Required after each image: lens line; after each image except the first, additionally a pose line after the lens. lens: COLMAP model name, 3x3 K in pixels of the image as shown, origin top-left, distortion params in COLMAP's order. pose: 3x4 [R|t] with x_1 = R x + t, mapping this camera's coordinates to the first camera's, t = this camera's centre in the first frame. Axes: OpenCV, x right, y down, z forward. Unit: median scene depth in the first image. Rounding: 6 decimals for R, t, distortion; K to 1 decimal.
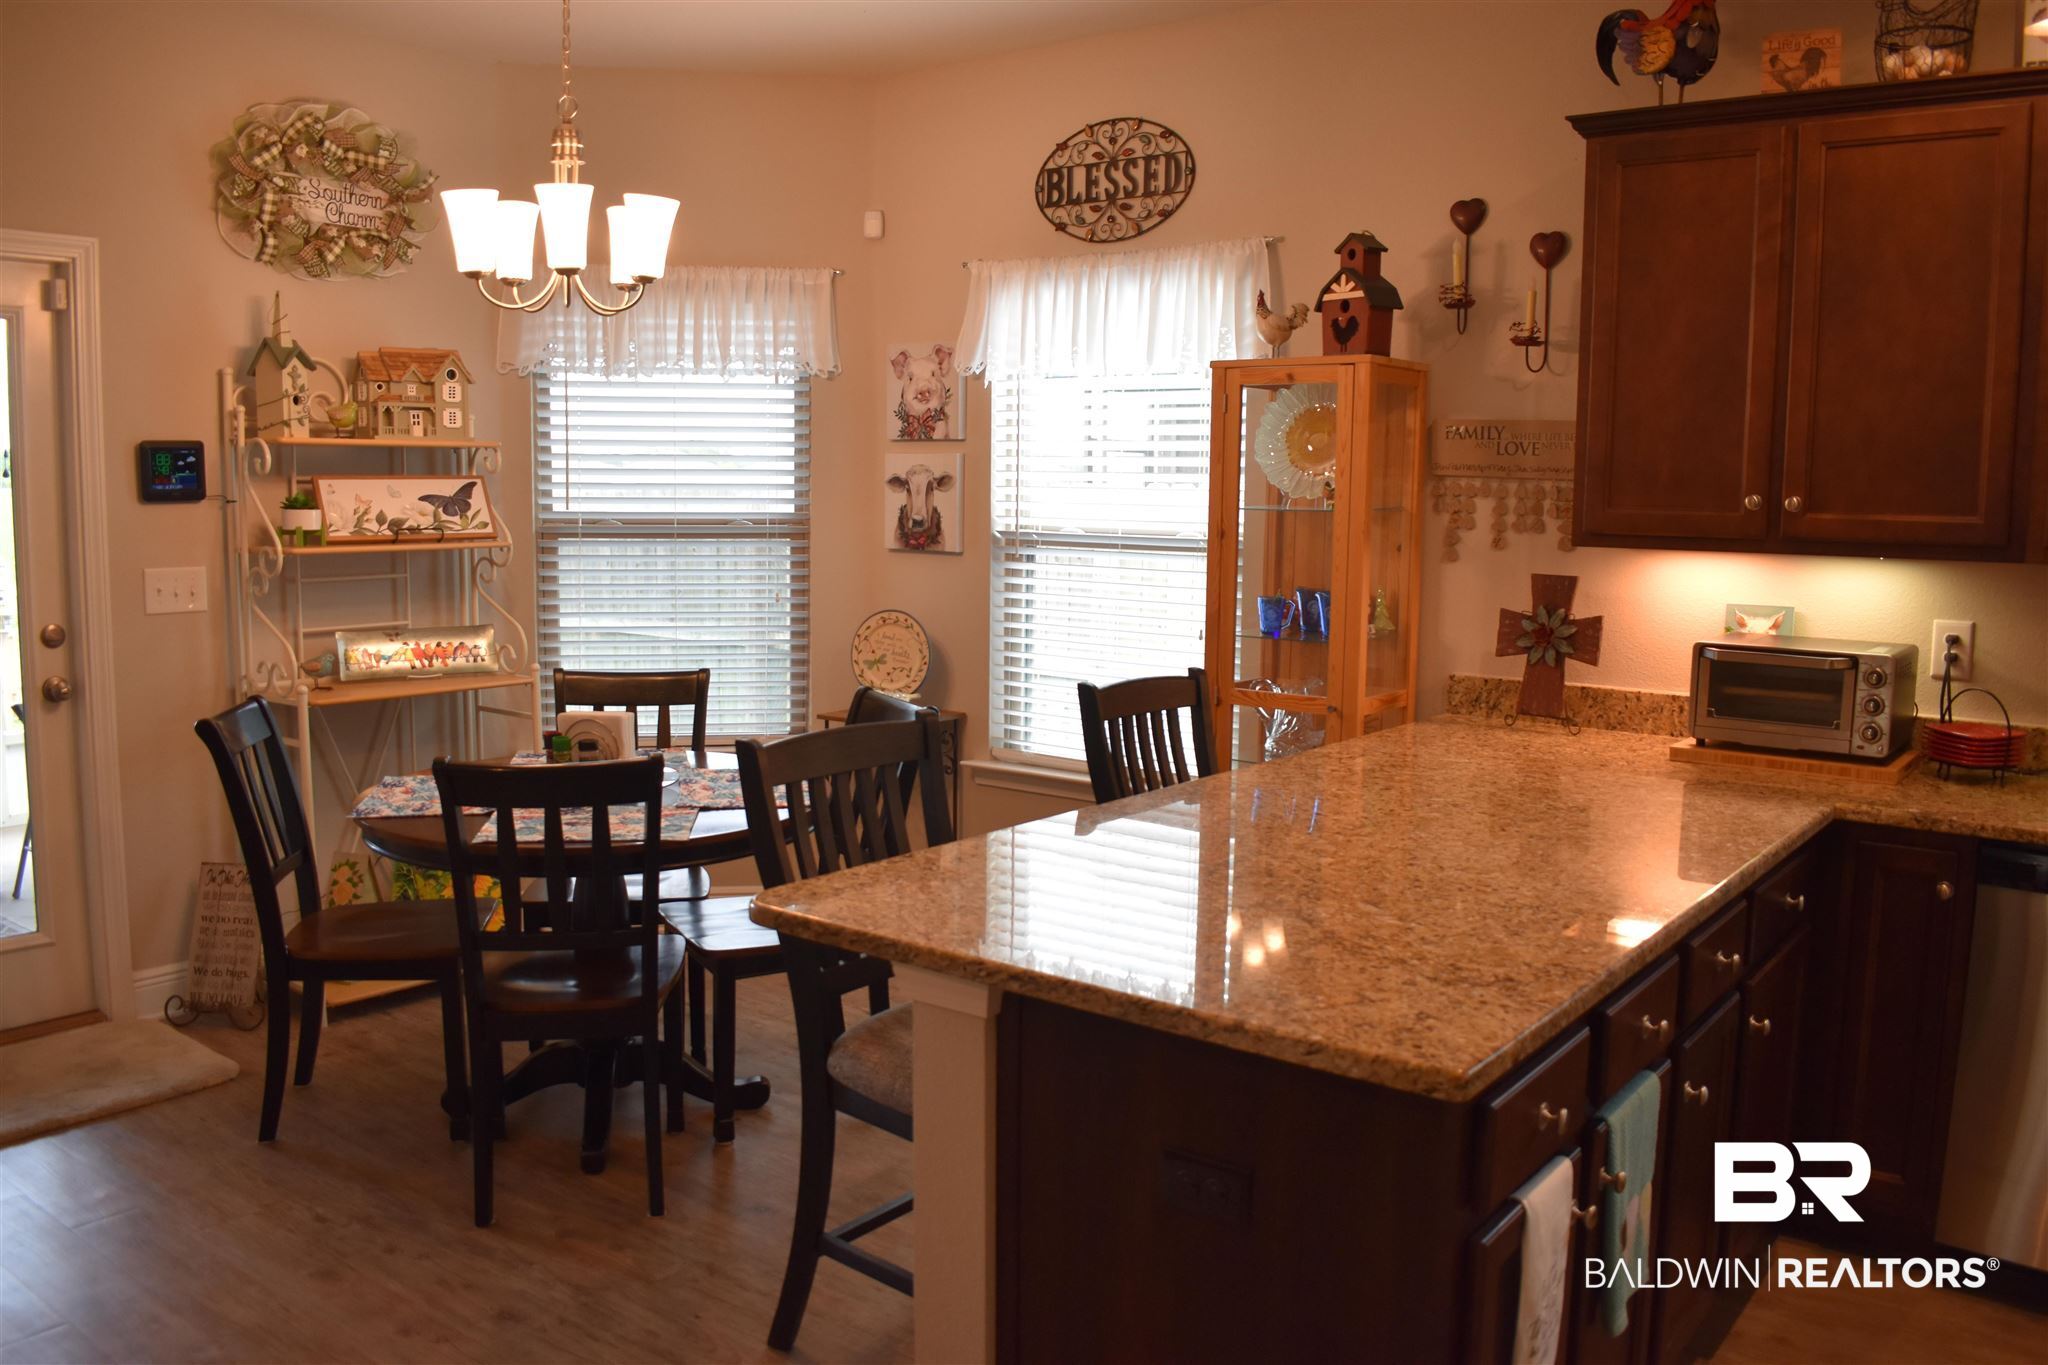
lens RADIAL K [[1627.8, 0, 1024.0], [0, 1627.8, 682.5], [0, 0, 1]] dist [-0.083853, 0.004339]
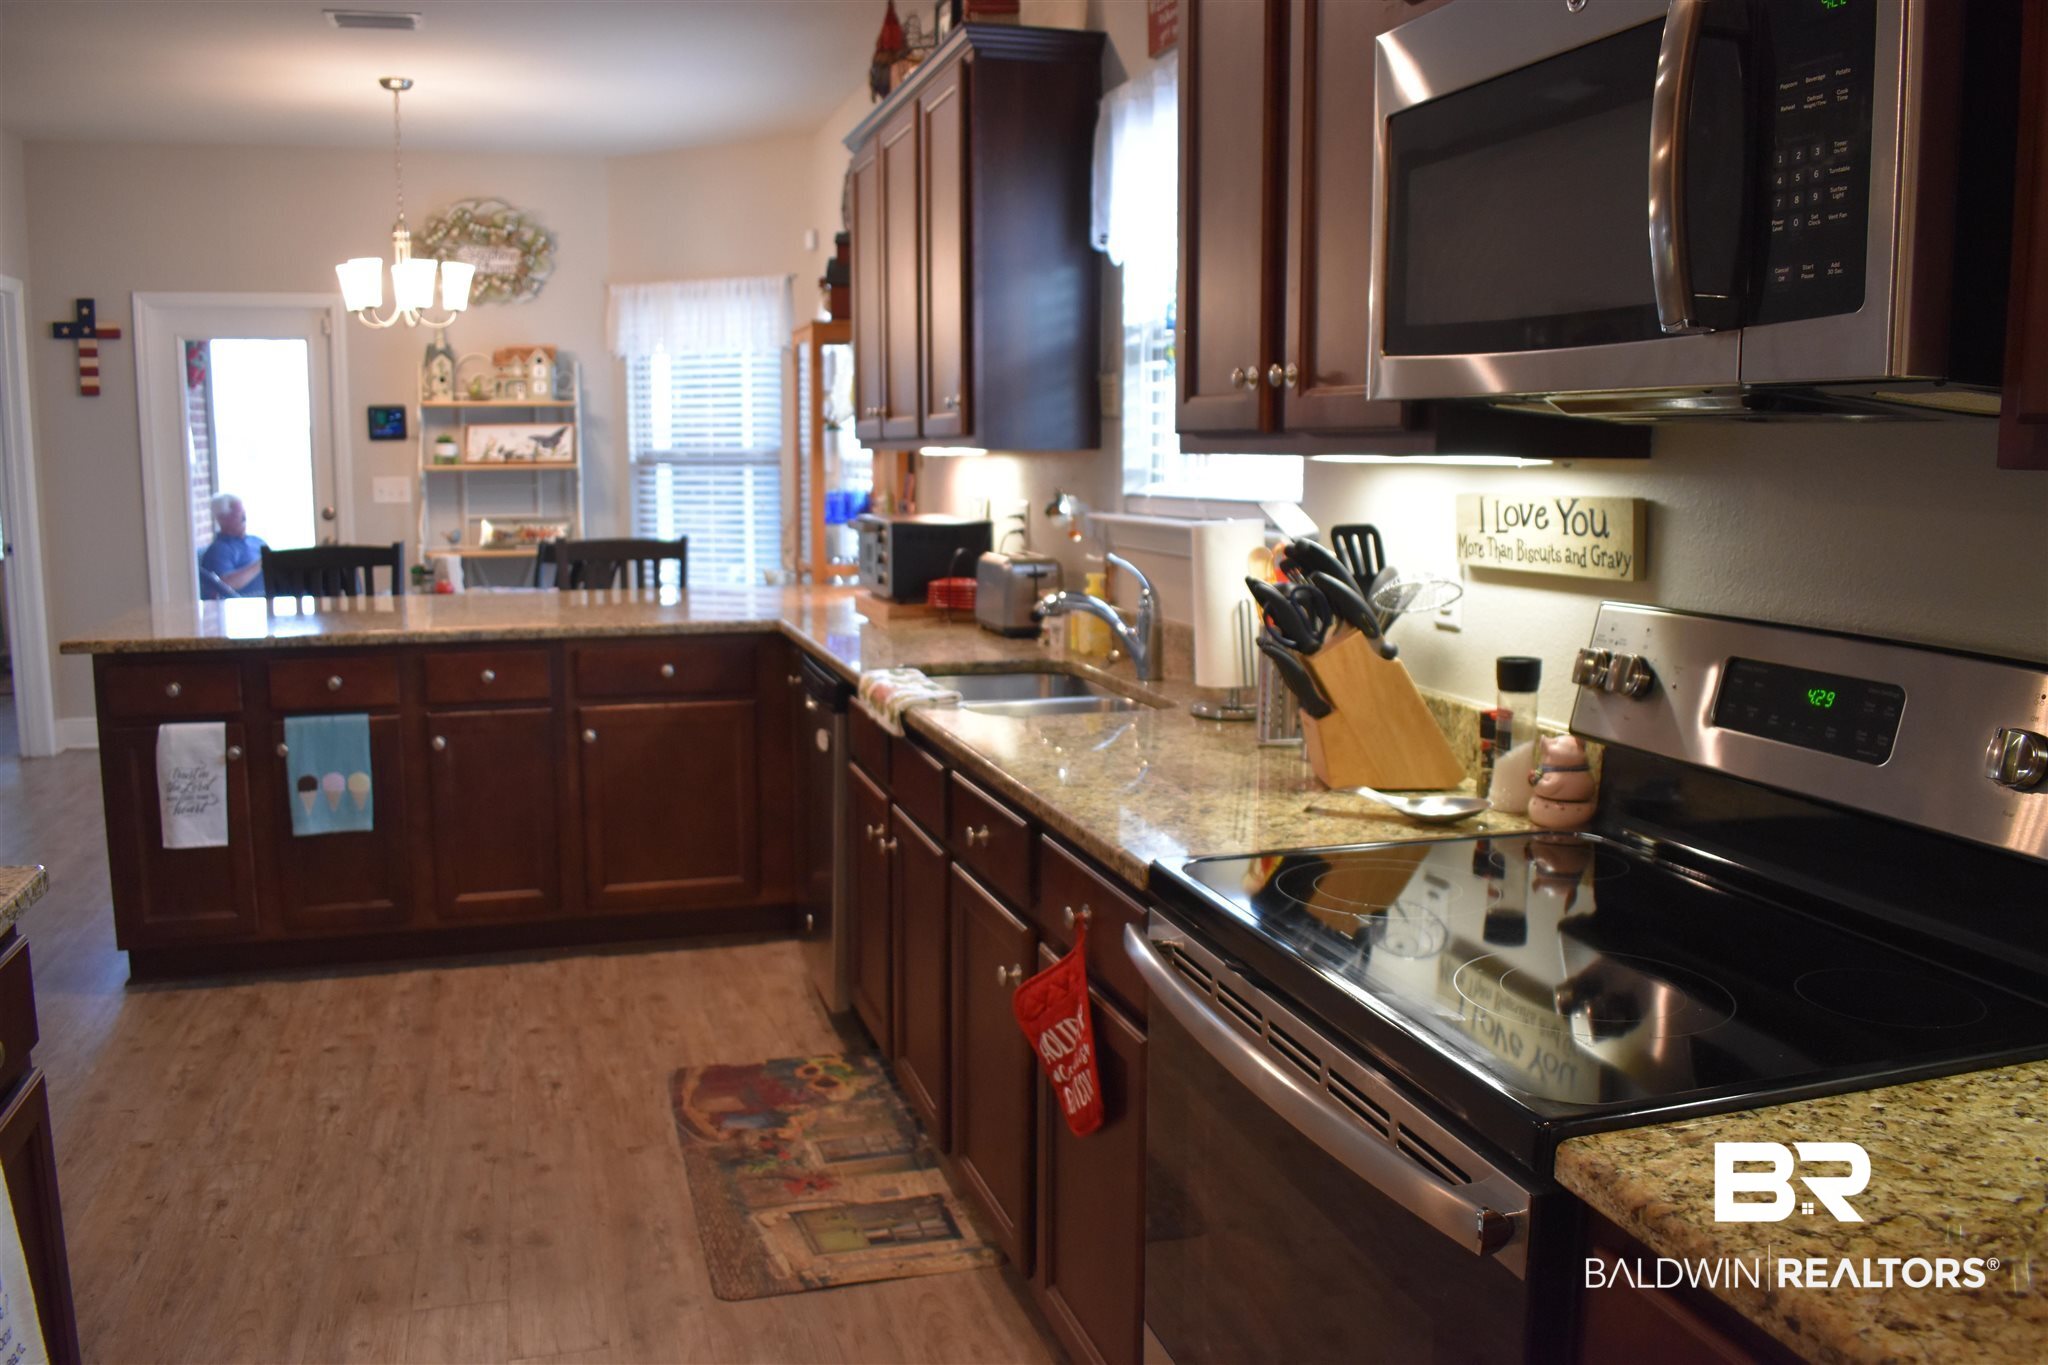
lens RADIAL K [[1627.8, 0, 1024.0], [0, 1627.8, 682.5], [0, 0, 1]] dist [-0.083853, 0.004339]
pose [[0.805605, 0.077381, -0.587378, 1.021864], [-0.066943, 0.996974, 0.039528, 0.034492], [0.588659, 0.007477, 0.808347, -0.019885]]
